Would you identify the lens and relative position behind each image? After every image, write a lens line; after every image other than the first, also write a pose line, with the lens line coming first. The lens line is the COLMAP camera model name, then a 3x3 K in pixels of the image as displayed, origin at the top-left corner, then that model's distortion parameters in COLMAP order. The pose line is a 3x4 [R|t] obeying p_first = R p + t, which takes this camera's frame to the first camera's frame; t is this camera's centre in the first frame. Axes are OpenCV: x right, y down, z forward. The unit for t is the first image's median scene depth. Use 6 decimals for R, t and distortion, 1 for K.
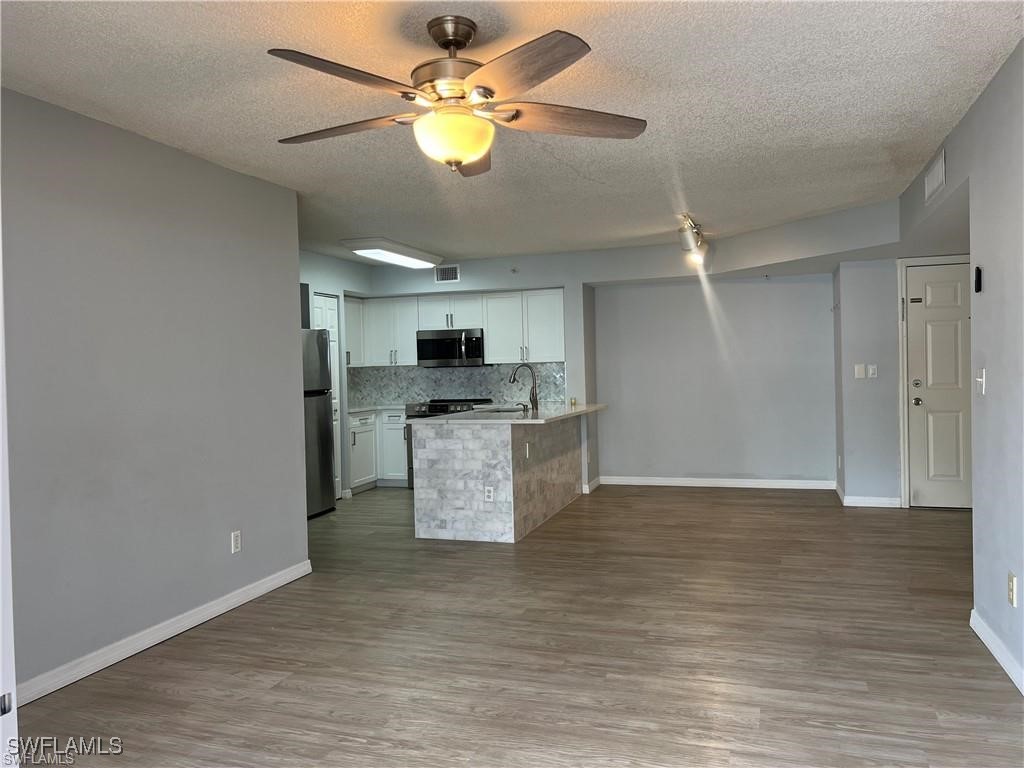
lens RADIAL K [[770.2, 0, 517.2], [0, 770.2, 386.3], [0, 0, 1]] dist [0.078963, -0.095582]
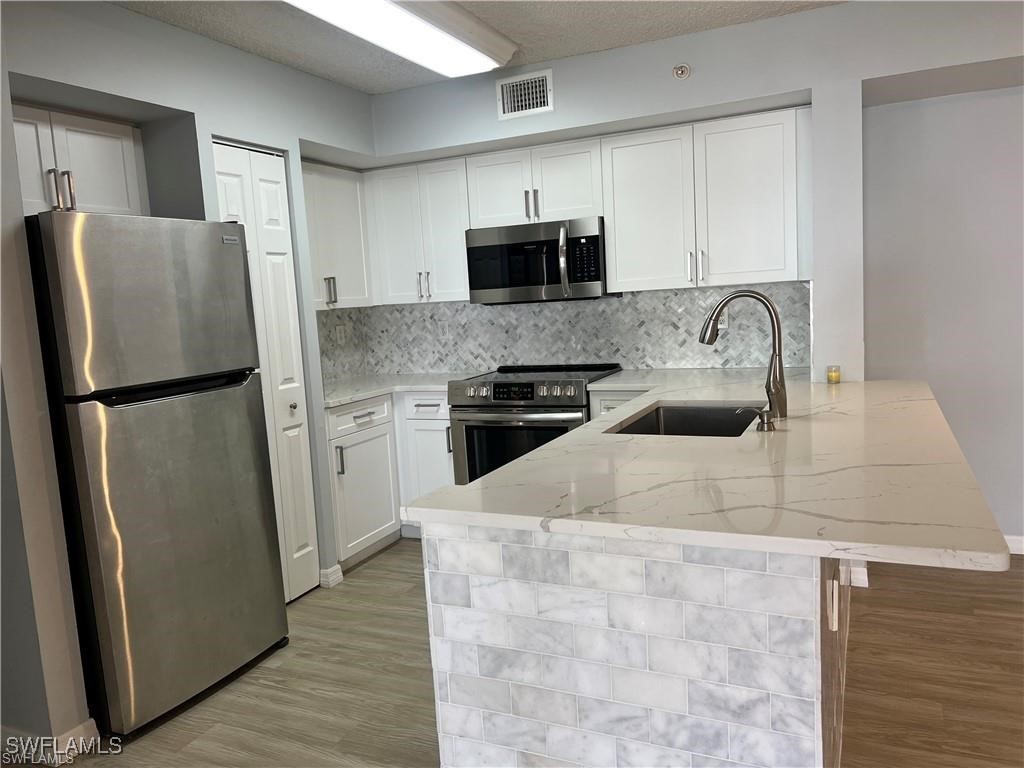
lens RADIAL K [[760.5, 0, 510.8], [0, 760.5, 397.2], [0, 0, 1]] dist [0.102218, -0.149536]
pose [[0.993646, -0.019779, -0.110799, -0.071214], [0.031862, 0.993600, 0.108367, -0.025495], [0.107947, -0.111209, 0.987917, 0.727361]]
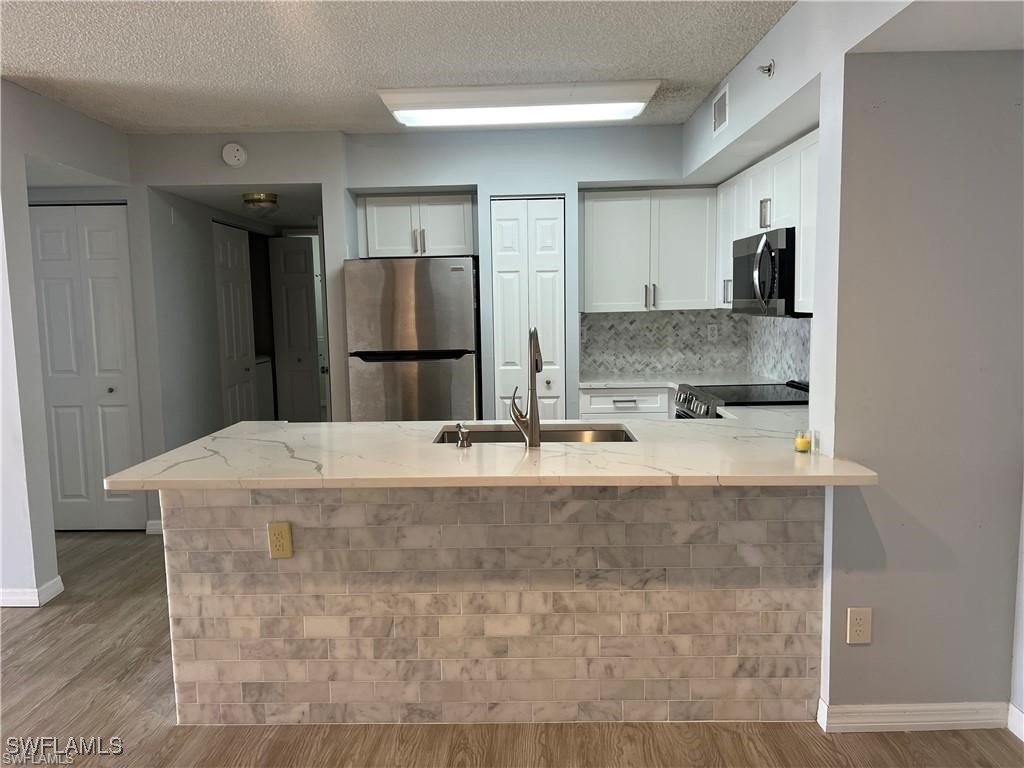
lens RADIAL K [[768.9, 0, 490.4], [0, 768.9, 384.5], [0, 0, 1]] dist [0.054686, -0.002487]
pose [[0.281806, 0.119682, -0.951978, 0.443895], [-0.011791, 0.992547, 0.121292, -0.054535], [0.959399, -0.022955, 0.281117, 1.004495]]
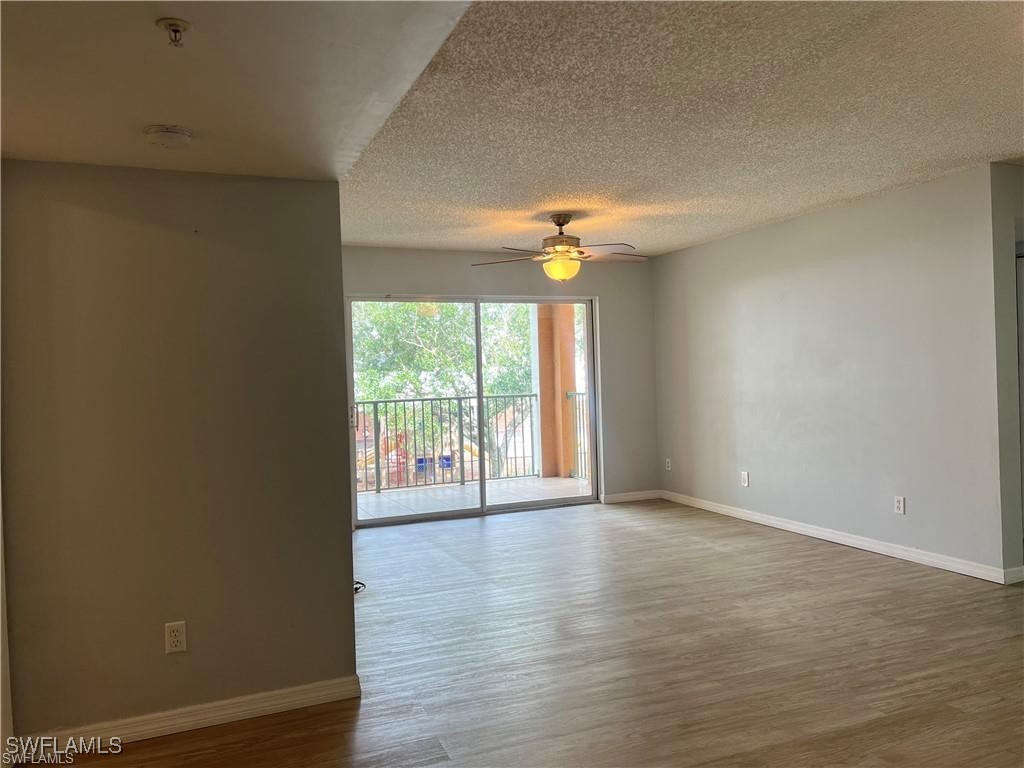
lens RADIAL K [[770.2, 0, 517.2], [0, 770.2, 386.3], [0, 0, 1]] dist [0.078963, -0.095582]
pose [[-0.748177, 0.068455, -0.659959, 0.618437], [0.038360, 0.997463, 0.059975, -0.053553], [0.662390, 0.019556, -0.748904, 1.087904]]
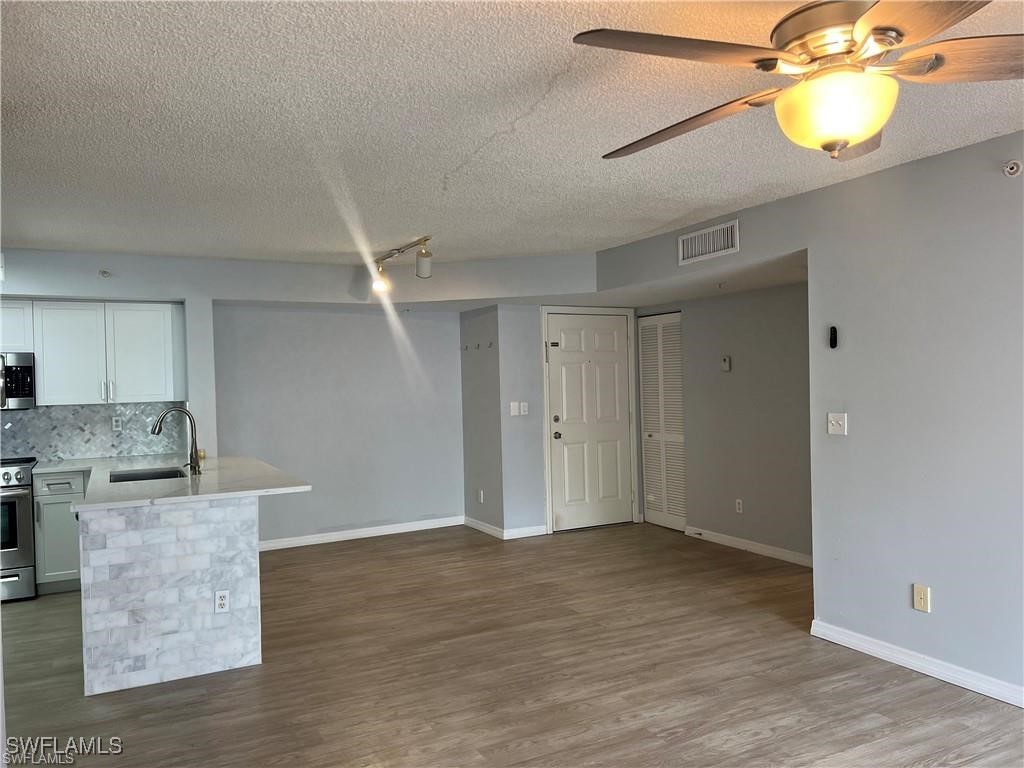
lens RADIAL K [[770.2, 0, 517.2], [0, 770.2, 386.3], [0, 0, 1]] dist [0.078963, -0.095582]
pose [[0.689616, 0.000691, 0.724175, -0.345938], [0.024127, 0.999422, -0.023930, -0.027728], [-0.723773, 0.033975, 0.689201, 0.313165]]
